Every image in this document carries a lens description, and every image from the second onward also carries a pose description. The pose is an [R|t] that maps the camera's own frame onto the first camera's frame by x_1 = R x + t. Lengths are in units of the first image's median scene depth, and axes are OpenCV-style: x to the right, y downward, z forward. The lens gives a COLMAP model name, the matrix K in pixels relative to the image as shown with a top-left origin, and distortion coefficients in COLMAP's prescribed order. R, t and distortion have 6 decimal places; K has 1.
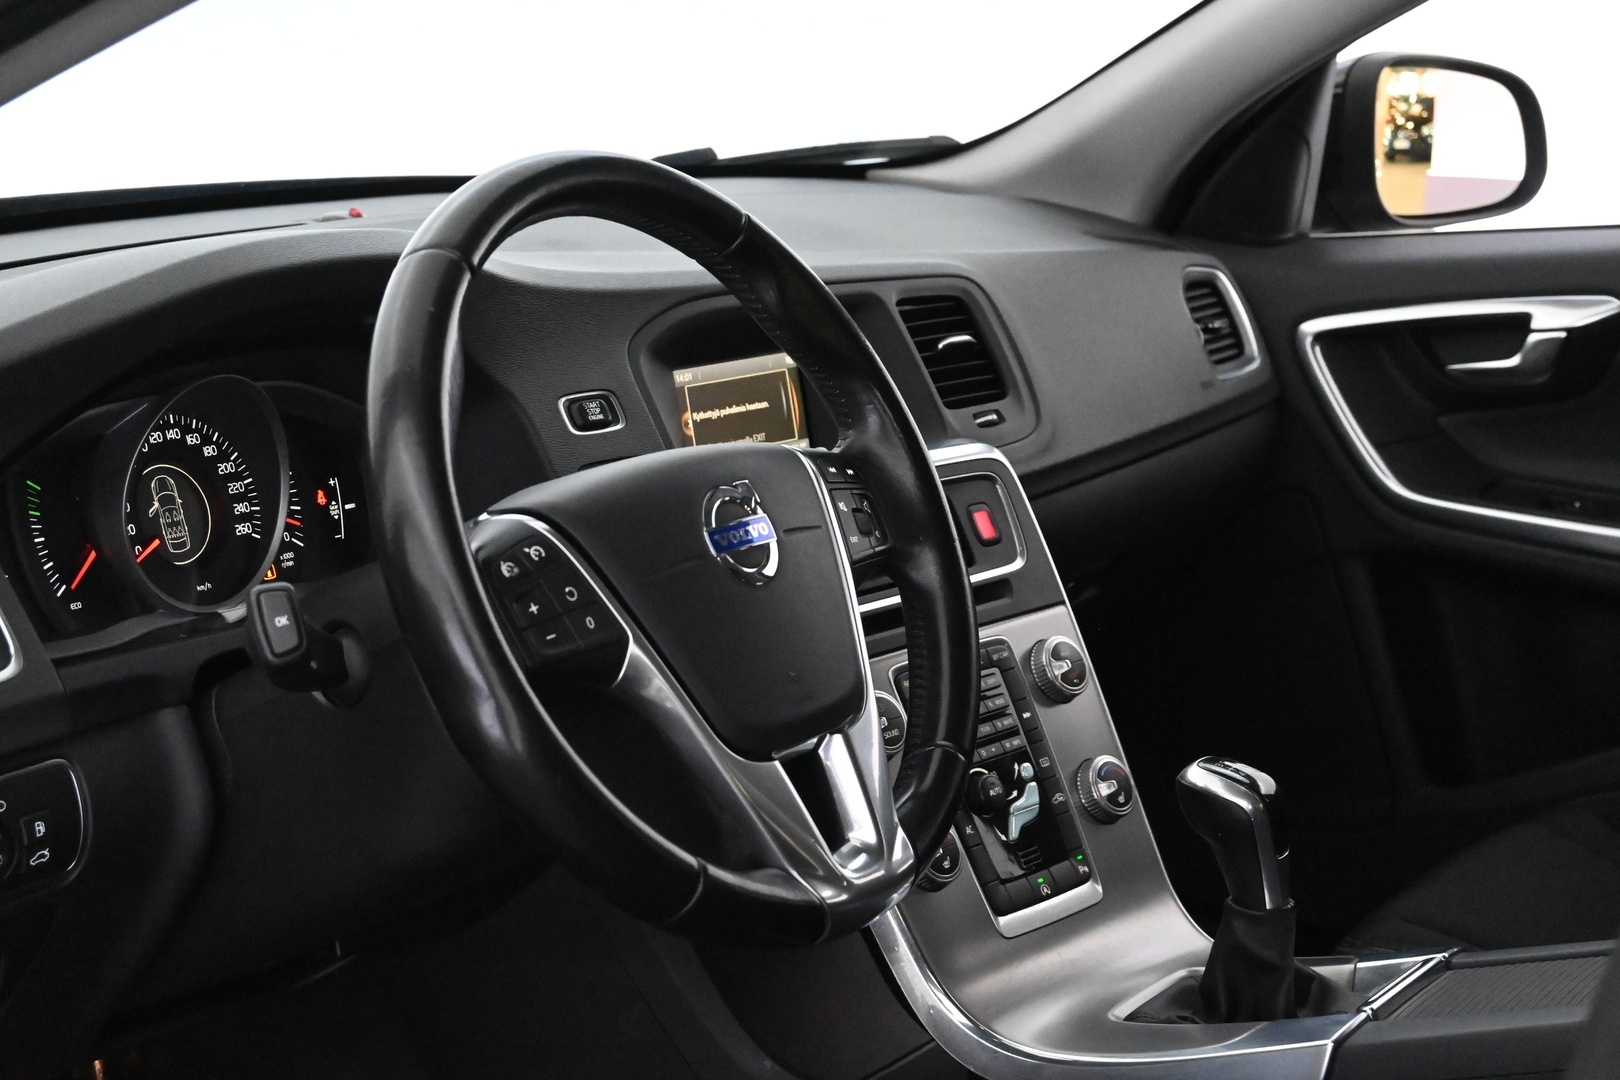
lens RADIAL K [[2803.5, 0, 809.3], [0, 2803.5, 537.9], [0, 0, 1]] dist [0.026093, 0.000000]
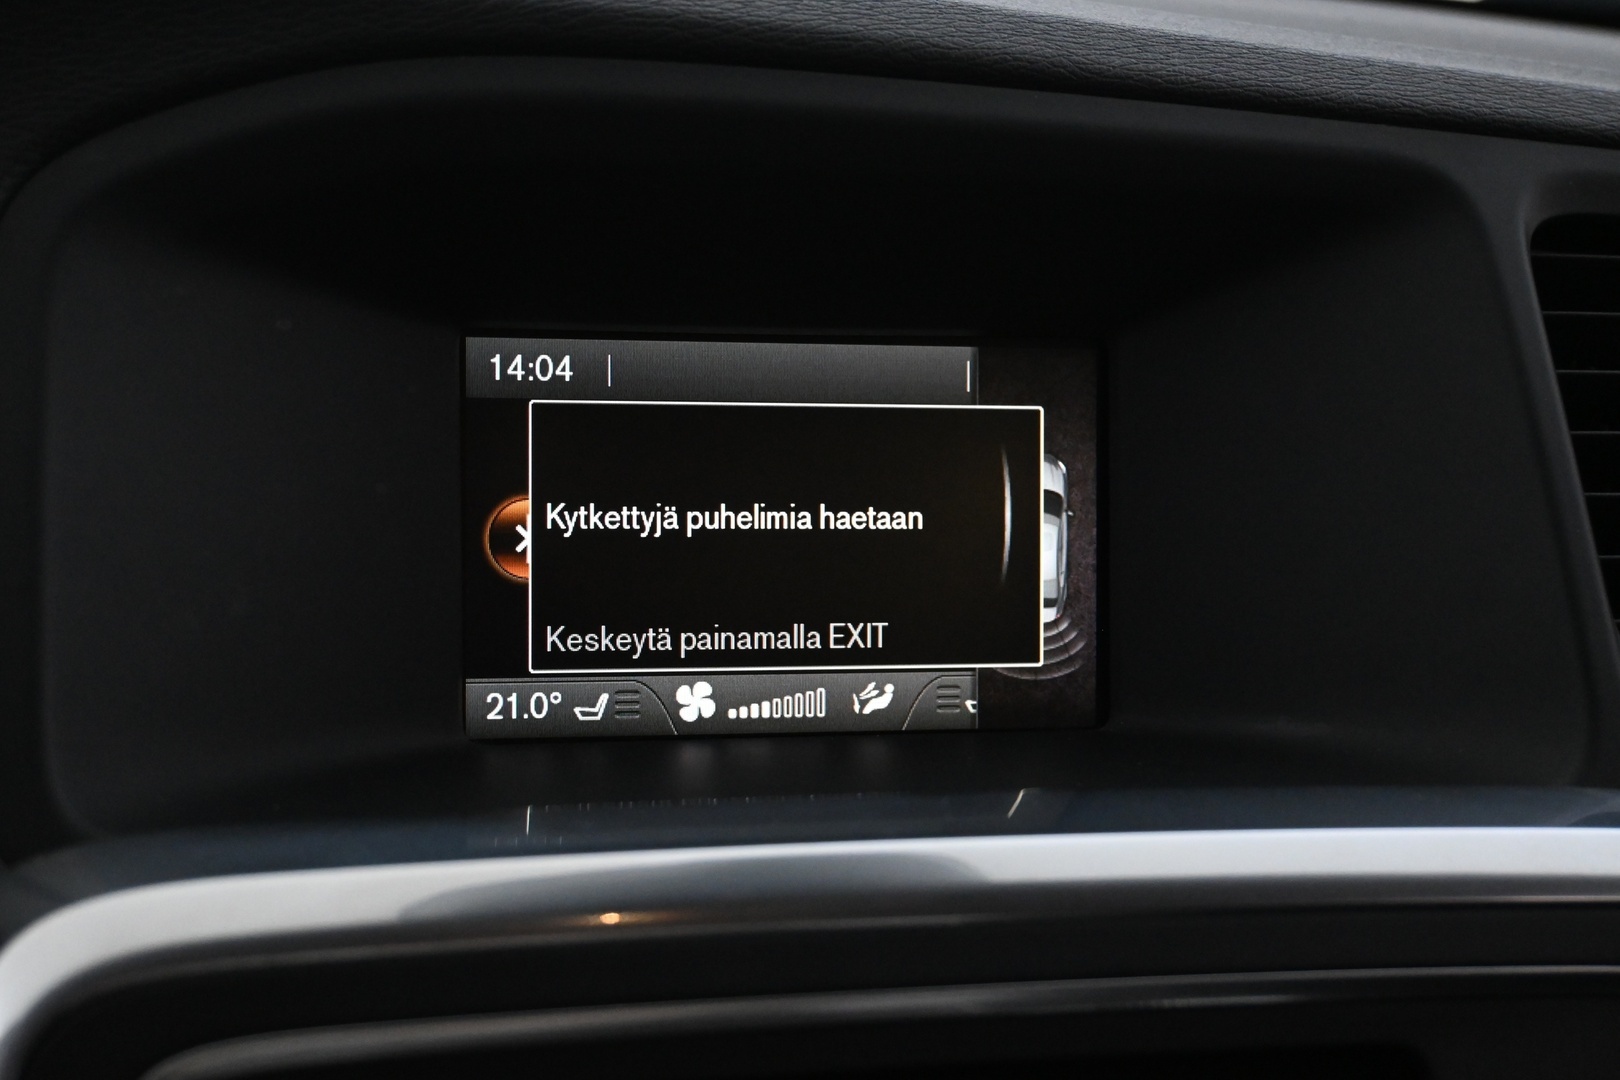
lens RADIAL K [[2374.9, 0, 823.9], [0, 2374.9, 608.9], [0, 0, 1]] dist [-0.064468, 0.000000]
pose [[0.831229, 0.192092, -0.521689, 0.104802], [-0.178921, 0.980916, 0.076102, -0.058337], [0.526351, 0.030083, 0.849735, 0.845234]]
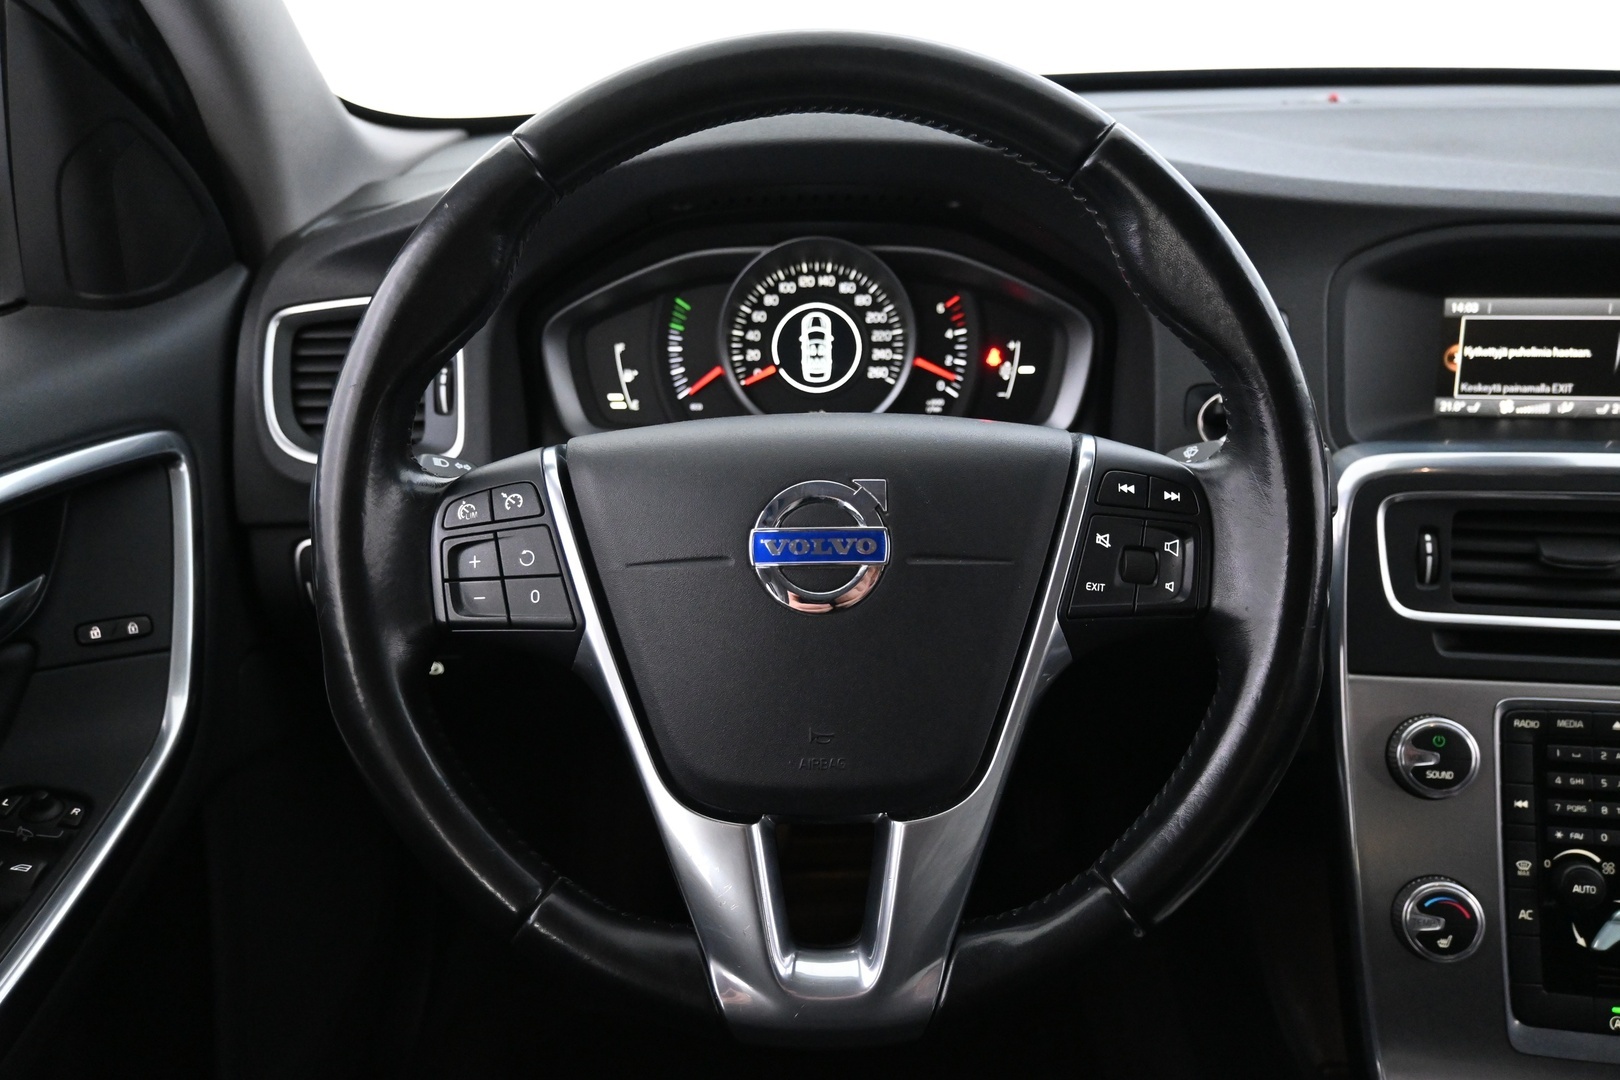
lens RADIAL K [[1315.3, 0, 809.9], [0, 1315.3, 542.1], [0, 0, 1]] dist [-0.005457, 0.004126]
pose [[0.553189, 0.328055, -0.765743, 0.197145], [-0.142617, 0.942921, 0.300931, -0.085893], [0.820757, -0.057264, 0.568400, 0.590582]]
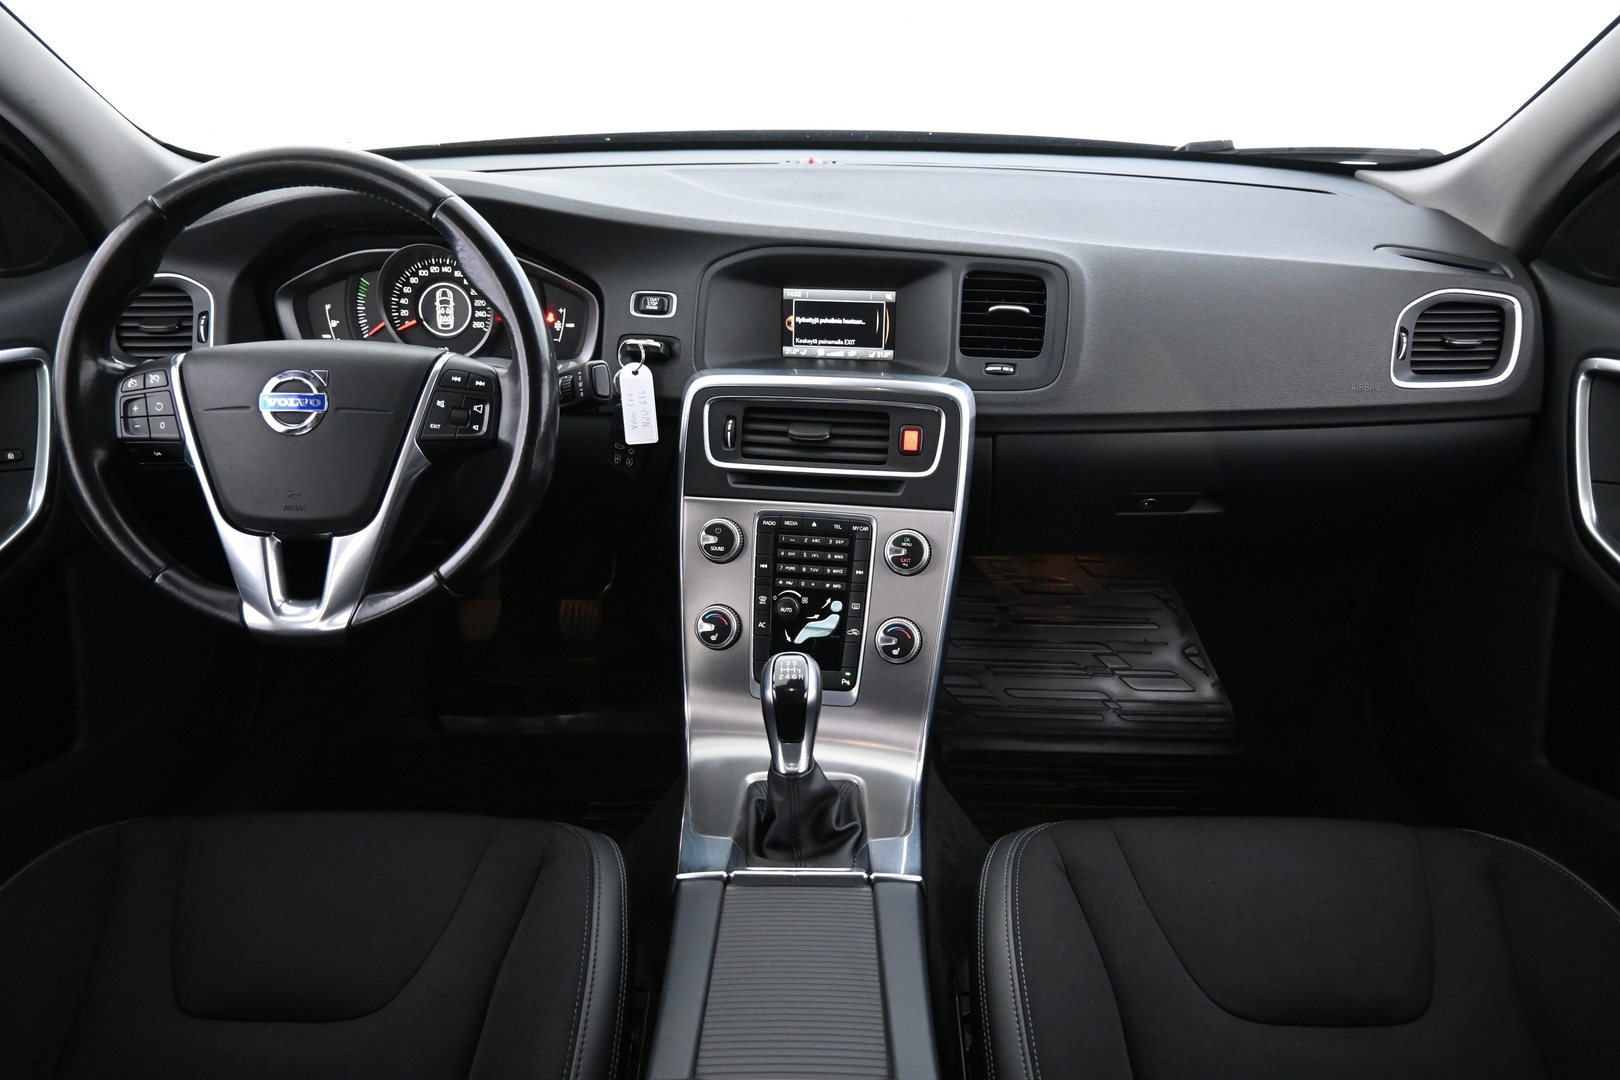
lens RADIAL K [[1103.0, 0, 811.9], [0, 1103.0, 537.1], [0, 0, 1]] dist [-0.010375, 0.002973]
pose [[0.555511, 0.376527, -0.741374, 0.492669], [-0.167610, 0.924004, 0.343691, -0.150908], [0.814441, -0.066662, 0.576404, 0.654715]]
